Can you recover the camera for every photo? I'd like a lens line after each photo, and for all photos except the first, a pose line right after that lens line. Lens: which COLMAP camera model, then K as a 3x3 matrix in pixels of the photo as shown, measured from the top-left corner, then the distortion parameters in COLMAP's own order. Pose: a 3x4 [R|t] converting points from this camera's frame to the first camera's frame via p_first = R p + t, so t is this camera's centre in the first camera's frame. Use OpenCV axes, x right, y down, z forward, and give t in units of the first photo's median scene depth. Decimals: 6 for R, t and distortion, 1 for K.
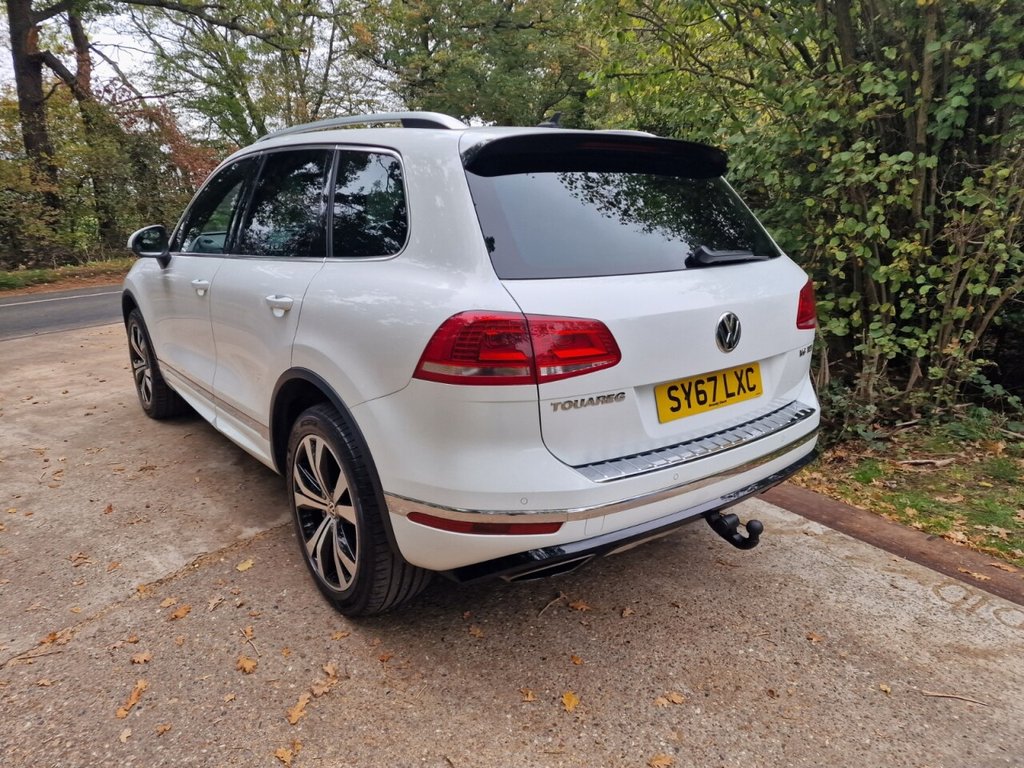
lens RADIAL K [[672.0, 0, 498.5], [0, 672.0, 381.1], [0, 0, 1]] dist [0.079364, -0.064890]
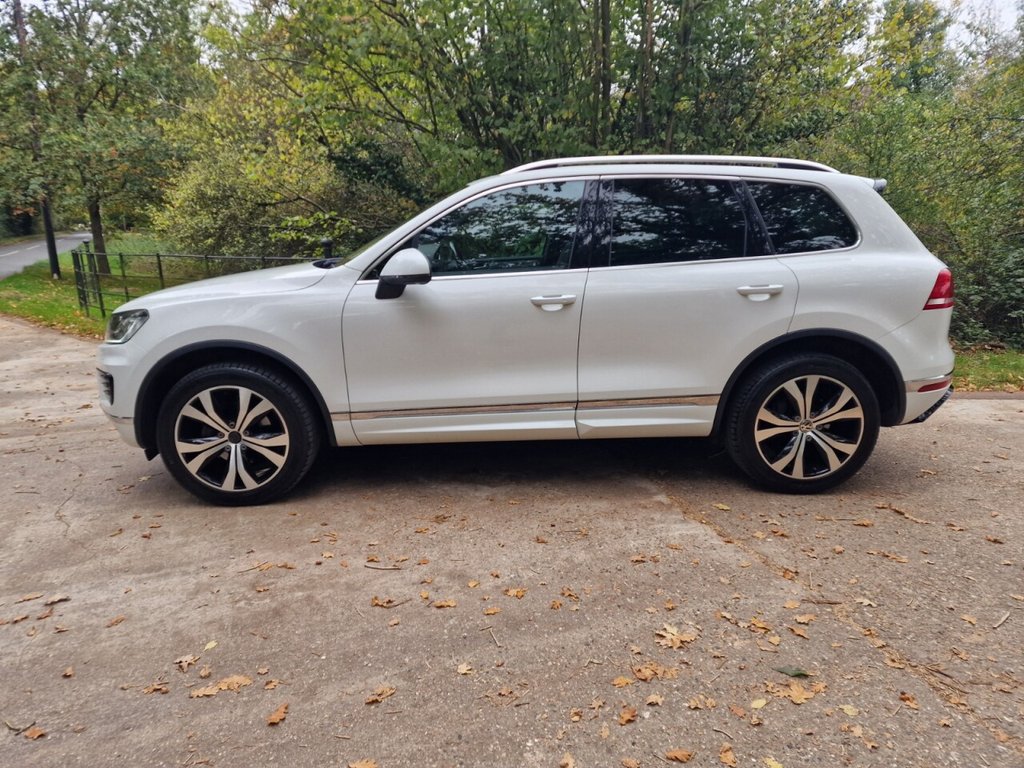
lens RADIAL K [[672.0, 0, 517.0], [0, 672.0, 383.5], [0, 0, 1]] dist [0.079364, -0.064890]
pose [[0.589170, -0.182719, 0.787079, -1.628421], [0.213507, 0.974679, 0.066449, -0.120441], [-0.779291, 0.128897, 0.613263, 0.536256]]
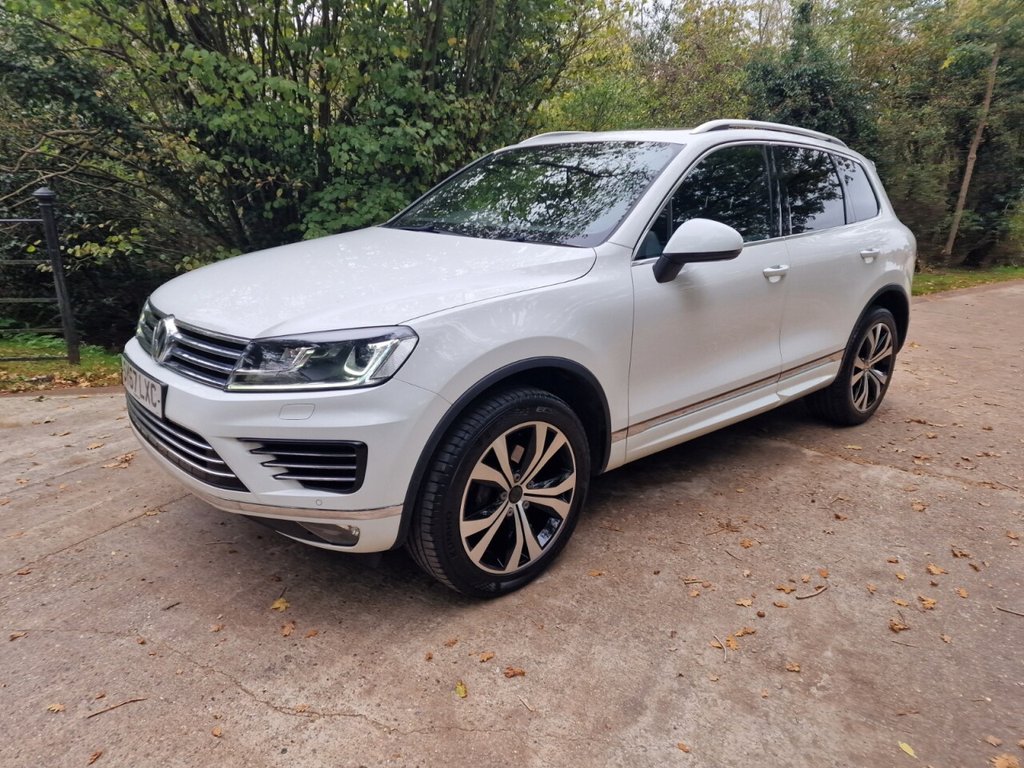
lens RADIAL K [[672.0, 0, 504.0], [0, 672.0, 382.3], [0, 0, 1]] dist [0.079364, -0.064890]
pose [[-0.050676, -0.275951, 0.959835, -1.767056], [0.234734, 0.930856, 0.280013, -0.451156], [-0.970738, 0.239496, 0.017603, 1.756172]]
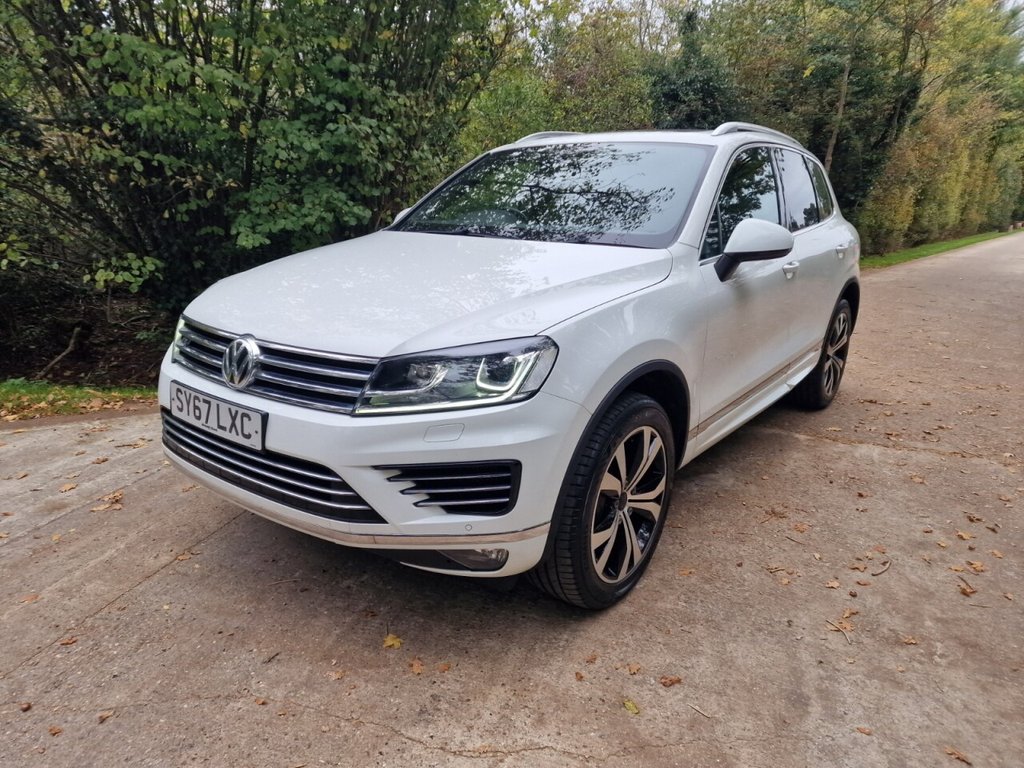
lens RADIAL K [[672.0, 0, 501.2], [0, 672.0, 390.7], [0, 0, 1]] dist [0.079364, -0.064890]
pose [[-0.244280, -0.278899, 0.928732, -1.689760], [0.229964, 0.913764, 0.334891, -0.525165], [-0.942042, 0.295382, -0.159078, 2.048327]]
